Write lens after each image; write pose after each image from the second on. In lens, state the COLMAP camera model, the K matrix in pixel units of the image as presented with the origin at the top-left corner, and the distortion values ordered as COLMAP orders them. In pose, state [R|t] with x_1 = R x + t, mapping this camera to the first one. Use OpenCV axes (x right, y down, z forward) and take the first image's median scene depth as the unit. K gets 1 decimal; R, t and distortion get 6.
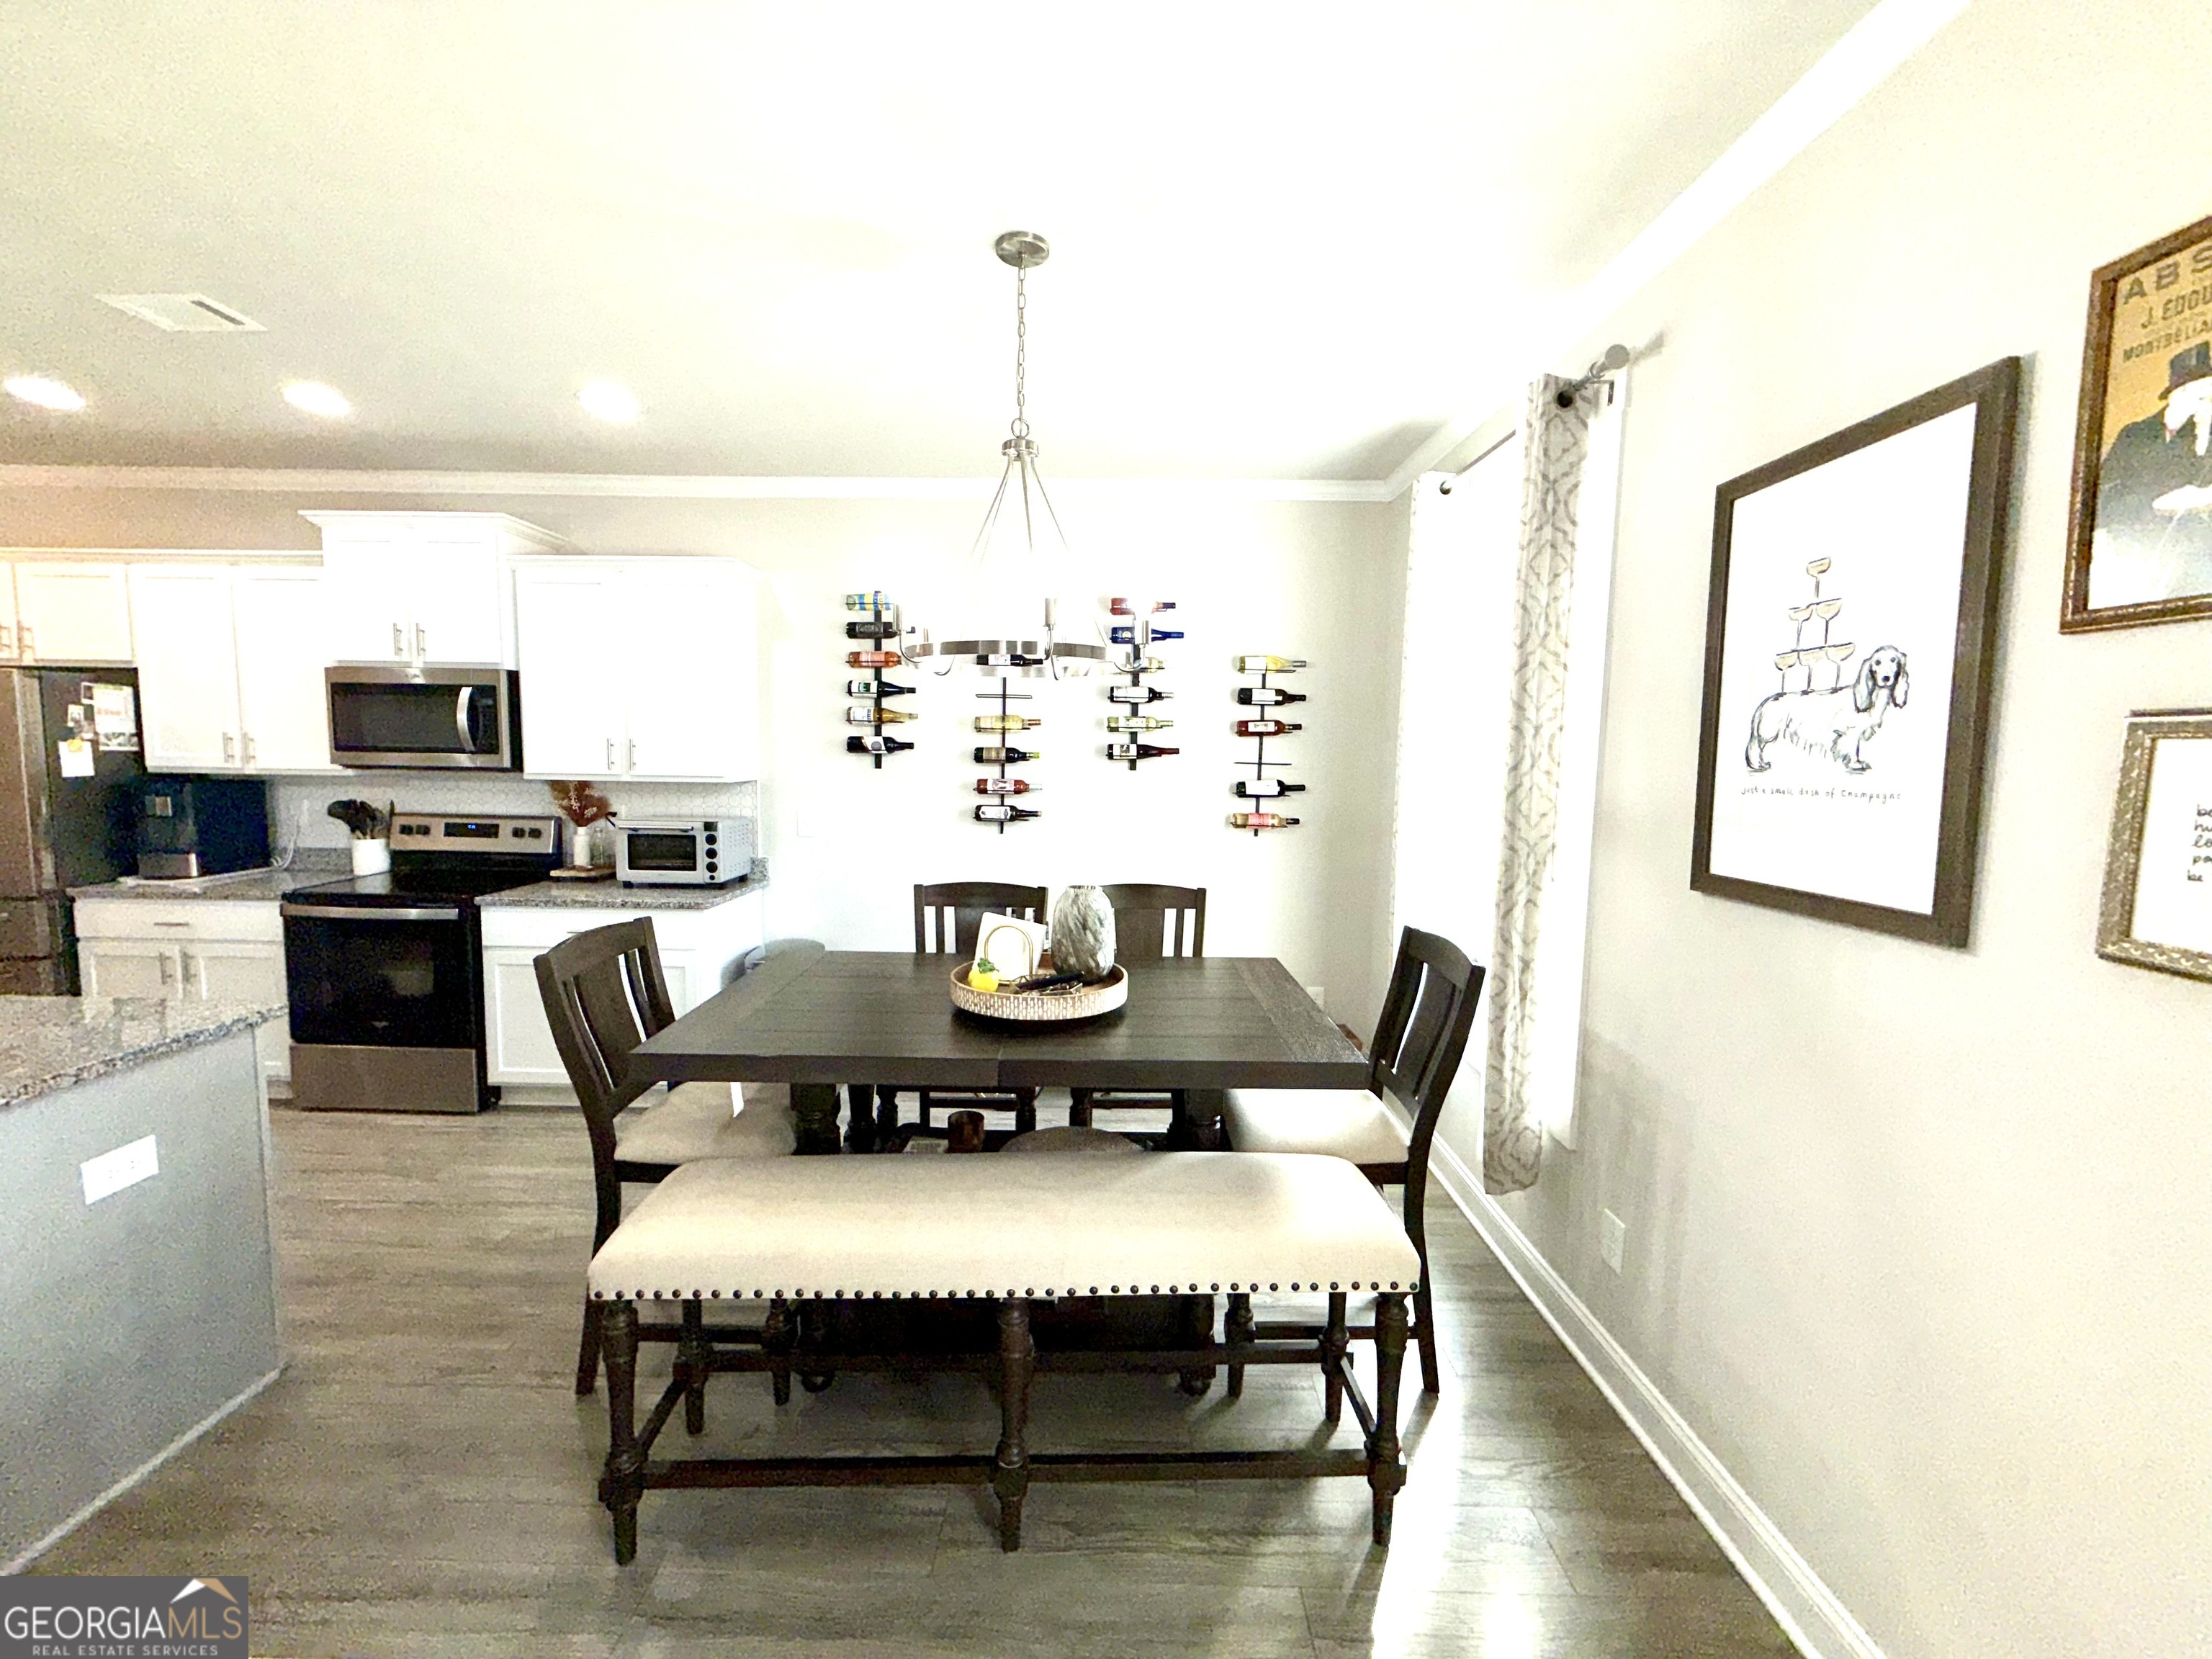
lens RADIAL K [[881.8, 0, 1099.0], [0, 881.8, 824.6], [0, 0, 1]] dist [0.003461, -0.000665]
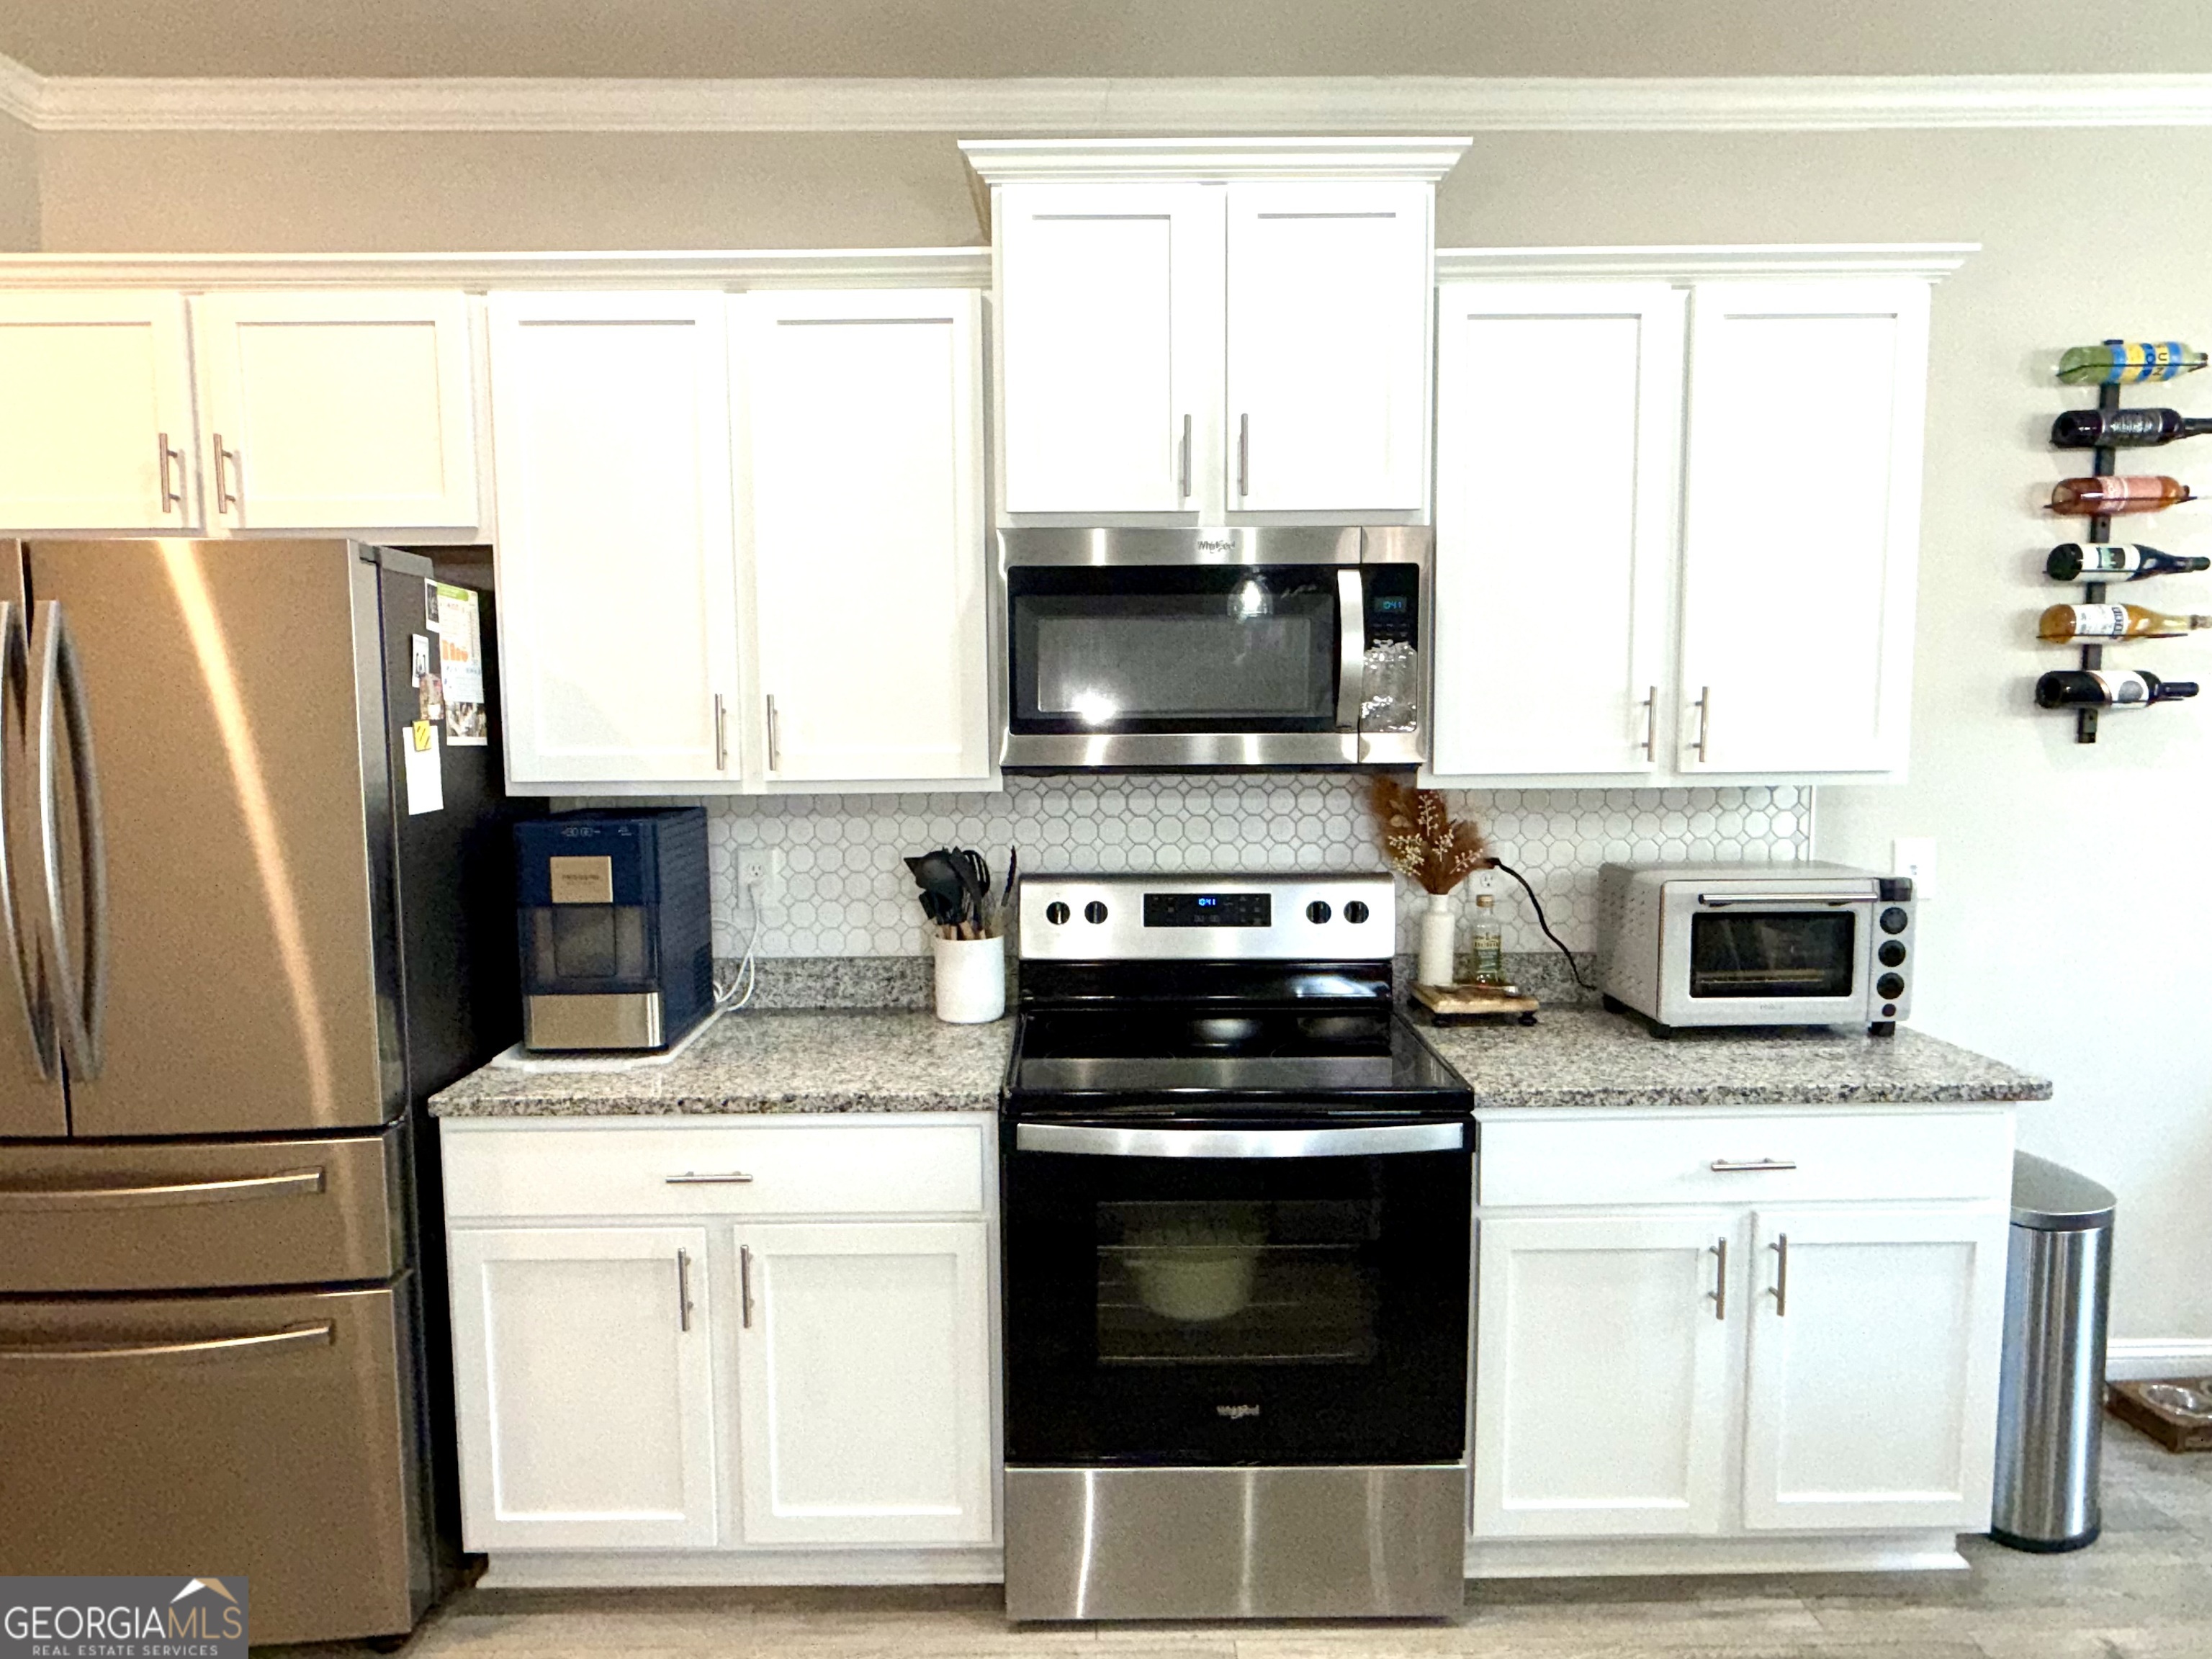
lens RADIAL K [[1300.7, 0, 1102.7], [0, 1300.7, 829.8], [0, 0, 1]] dist [-0.002752, 0.000829]
pose [[0.999197, -0.027591, 0.029060, -0.832520], [0.027412, 0.999603, 0.006555, -0.040979], [-0.029229, -0.005753, 0.999556, 0.389148]]
